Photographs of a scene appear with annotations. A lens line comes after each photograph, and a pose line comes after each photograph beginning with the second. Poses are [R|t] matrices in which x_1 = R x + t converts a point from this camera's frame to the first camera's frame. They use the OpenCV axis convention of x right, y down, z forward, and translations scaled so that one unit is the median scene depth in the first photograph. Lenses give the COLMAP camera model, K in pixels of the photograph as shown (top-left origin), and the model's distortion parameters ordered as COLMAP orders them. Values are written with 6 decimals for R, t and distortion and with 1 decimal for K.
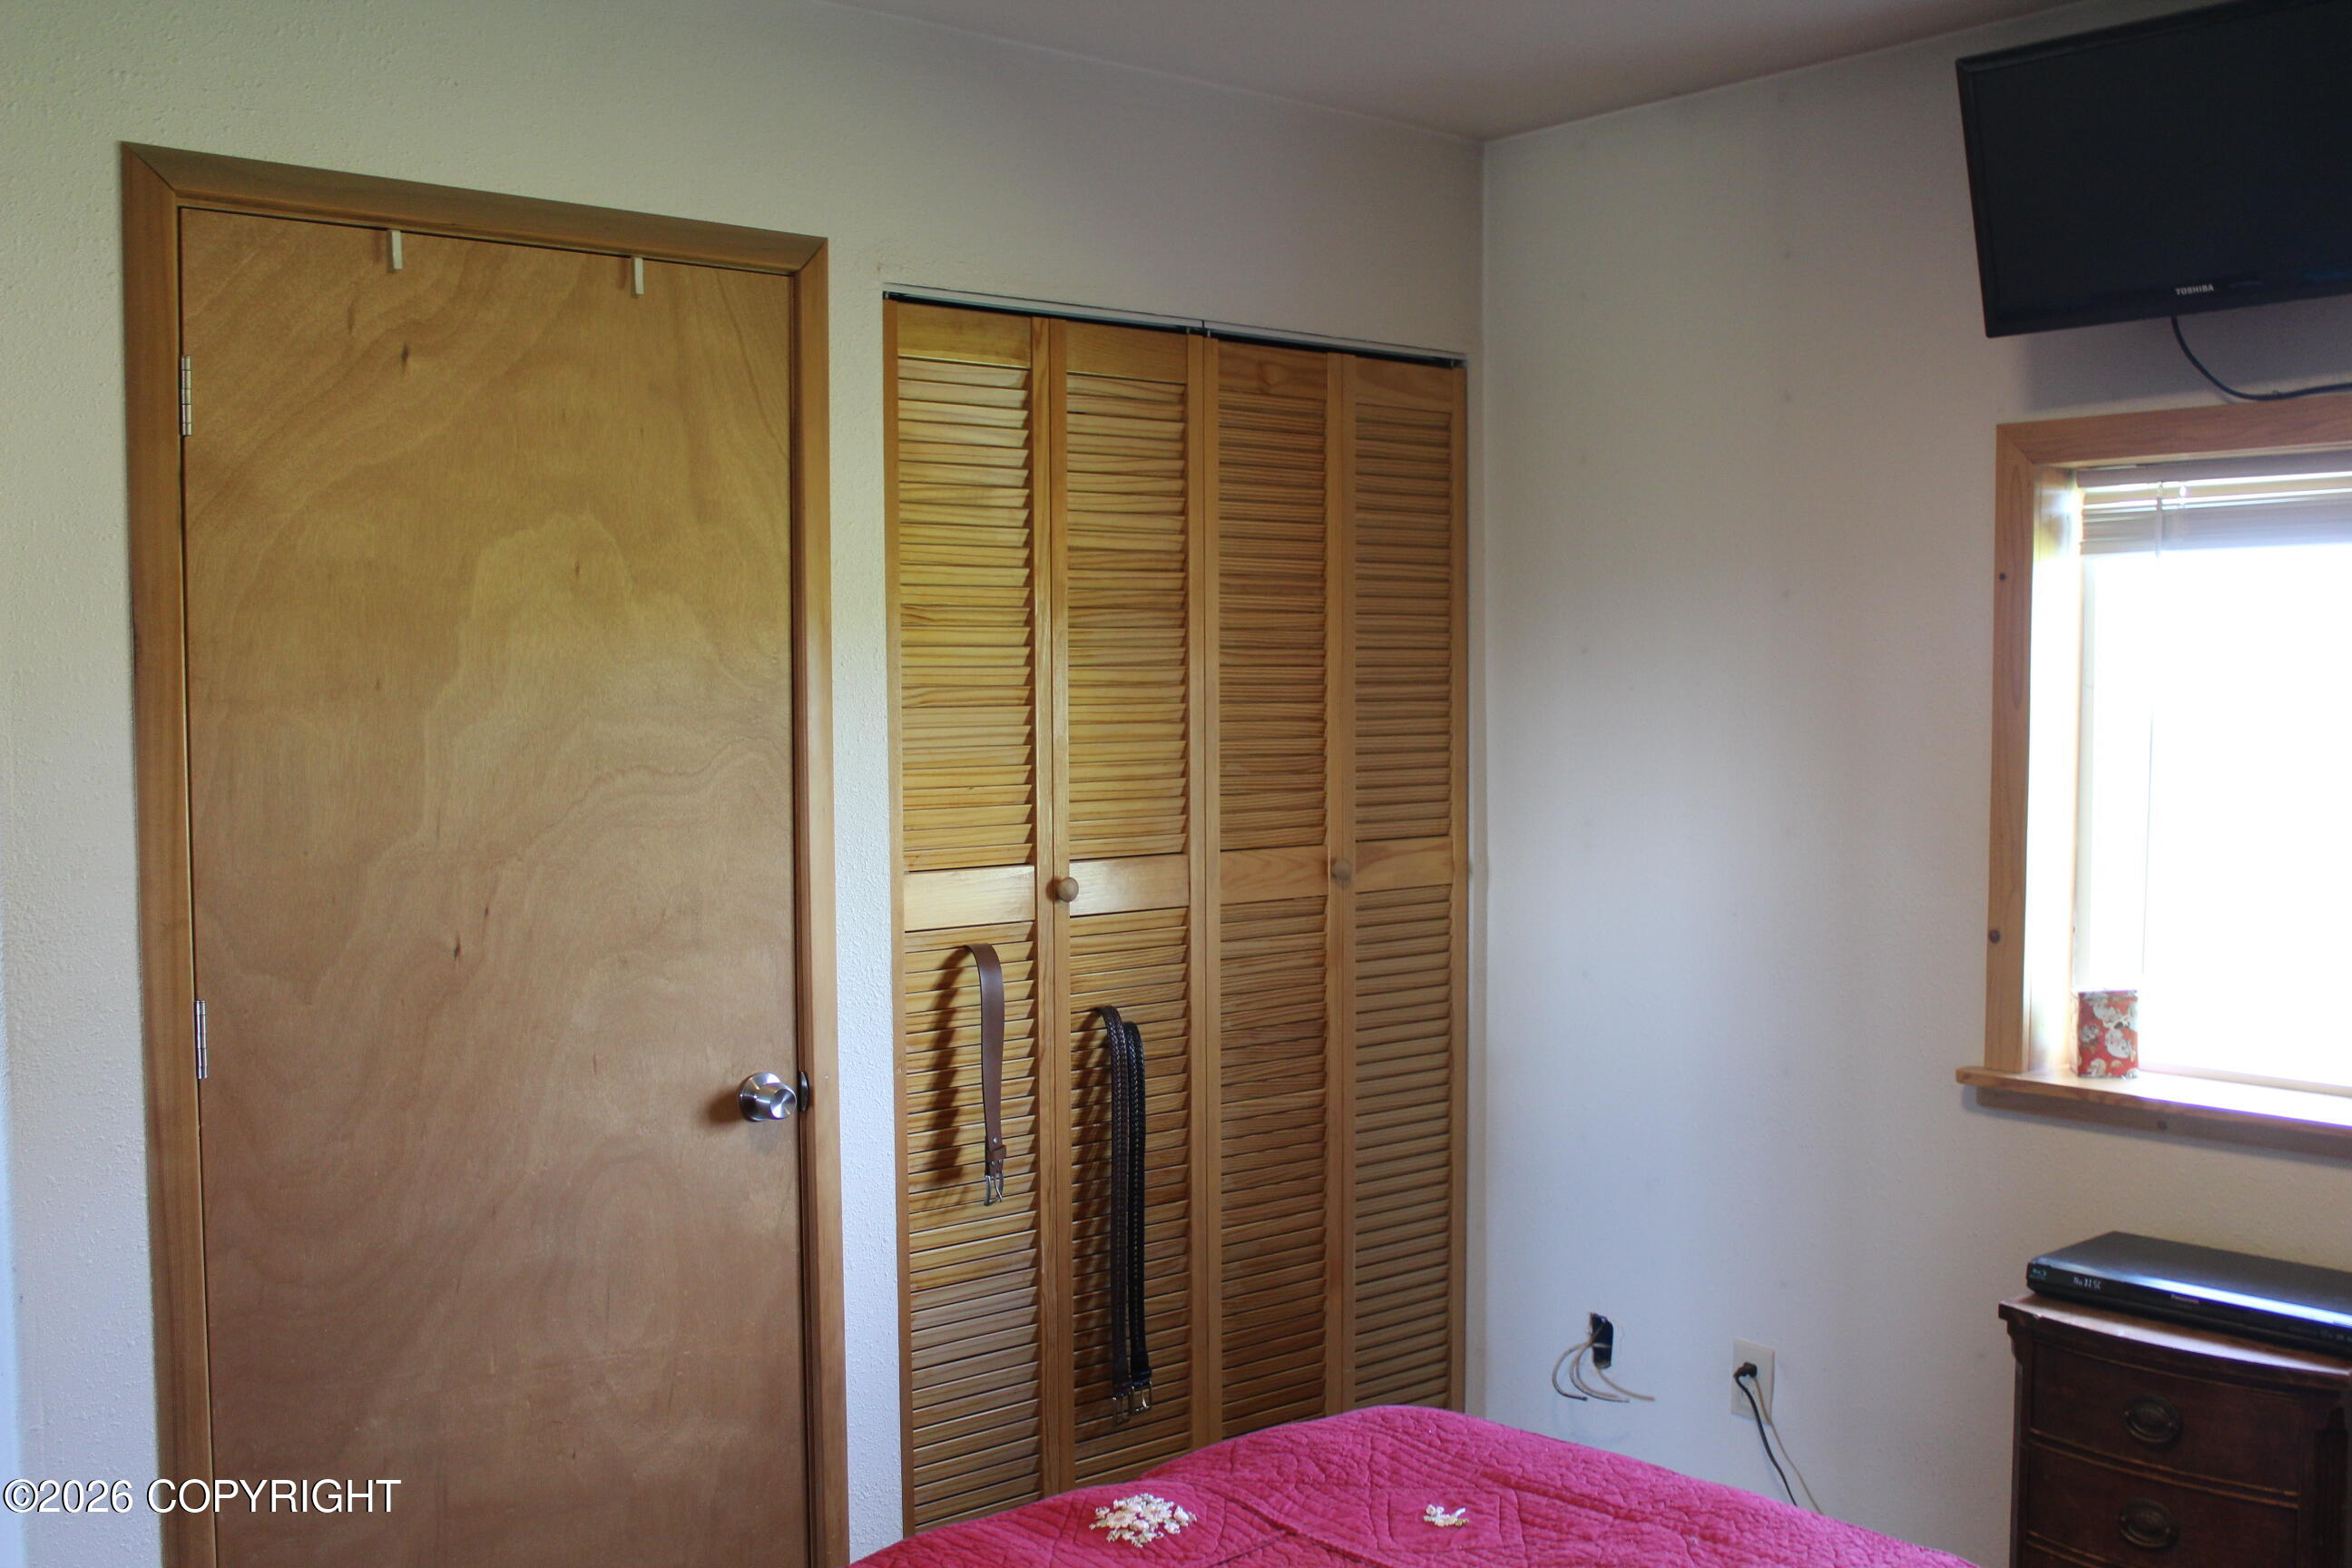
lens RADIAL K [[2464.5, 0, 1172.6], [0, 2464.5, 793.4], [0, 0, 1]] dist [0.009222, 0.000000]
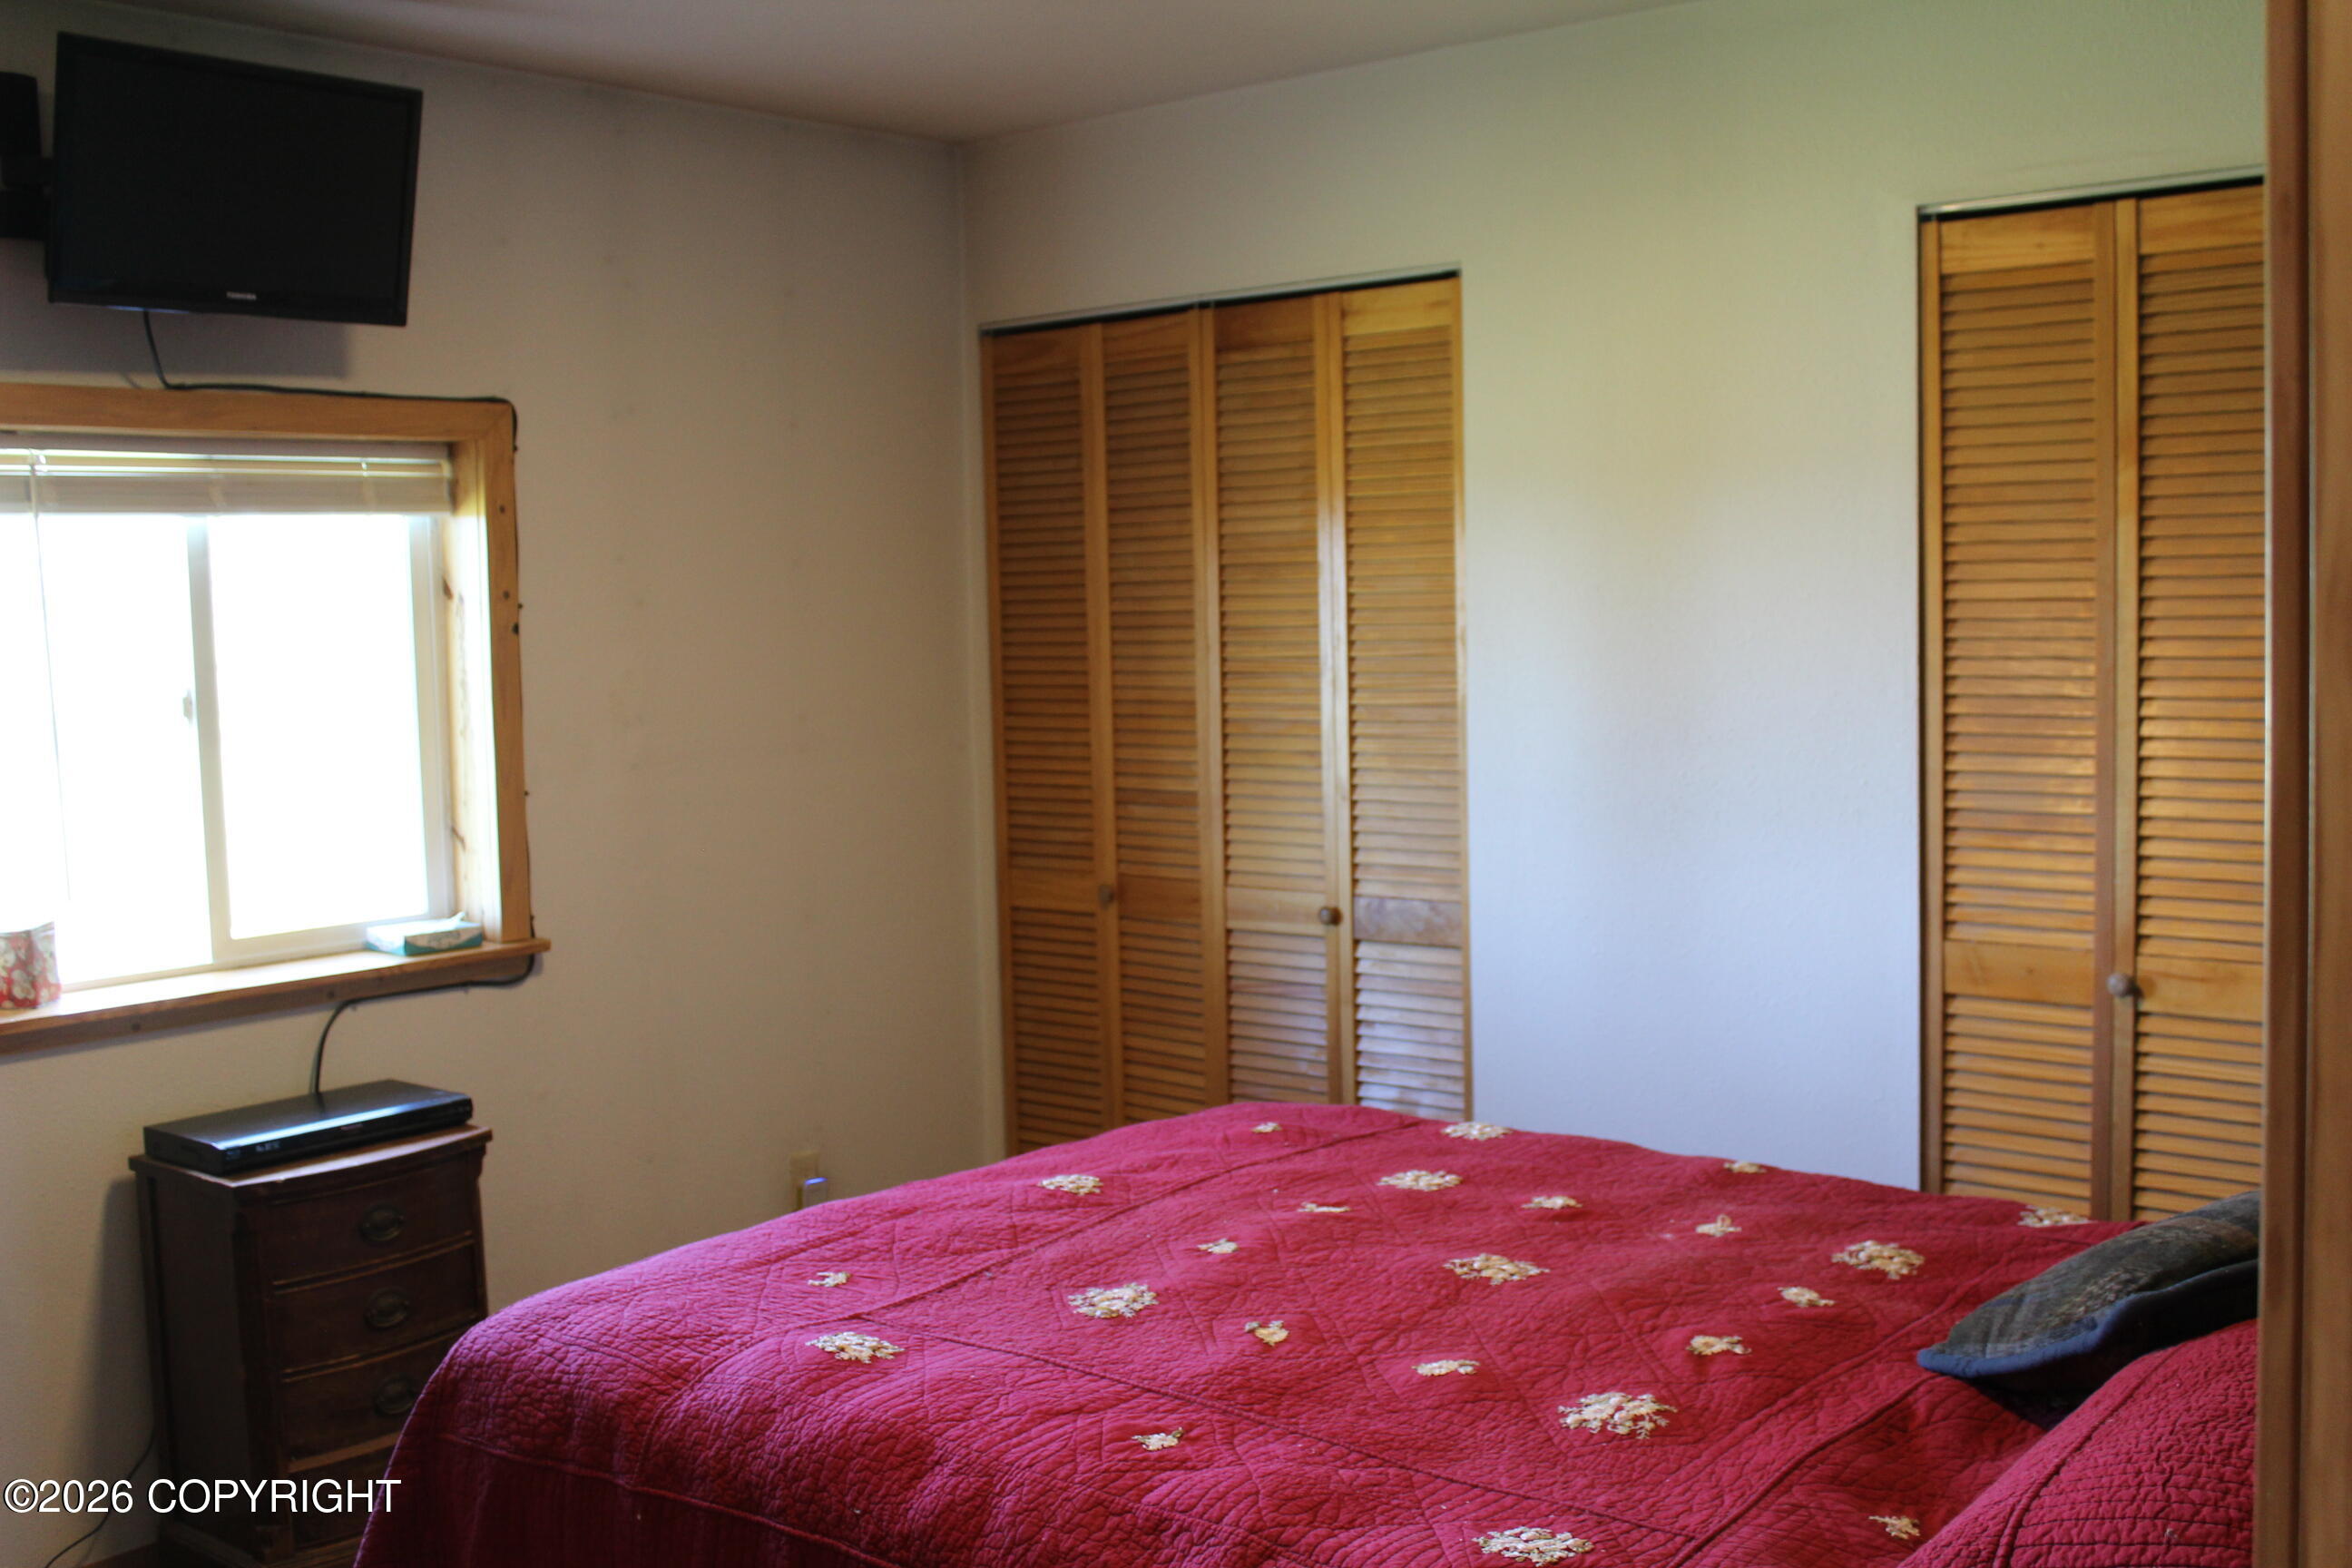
lens RADIAL K [[2464.5, 0, 1172.6], [0, 2464.5, 778.1], [0, 0, 1]] dist [0.009222, 0.000000]
pose [[-0.159084, -0.064895, 0.985130, -0.886543], [0.087225, 0.993011, 0.079500, -0.029036], [-0.983404, 0.098575, -0.152312, 0.797936]]
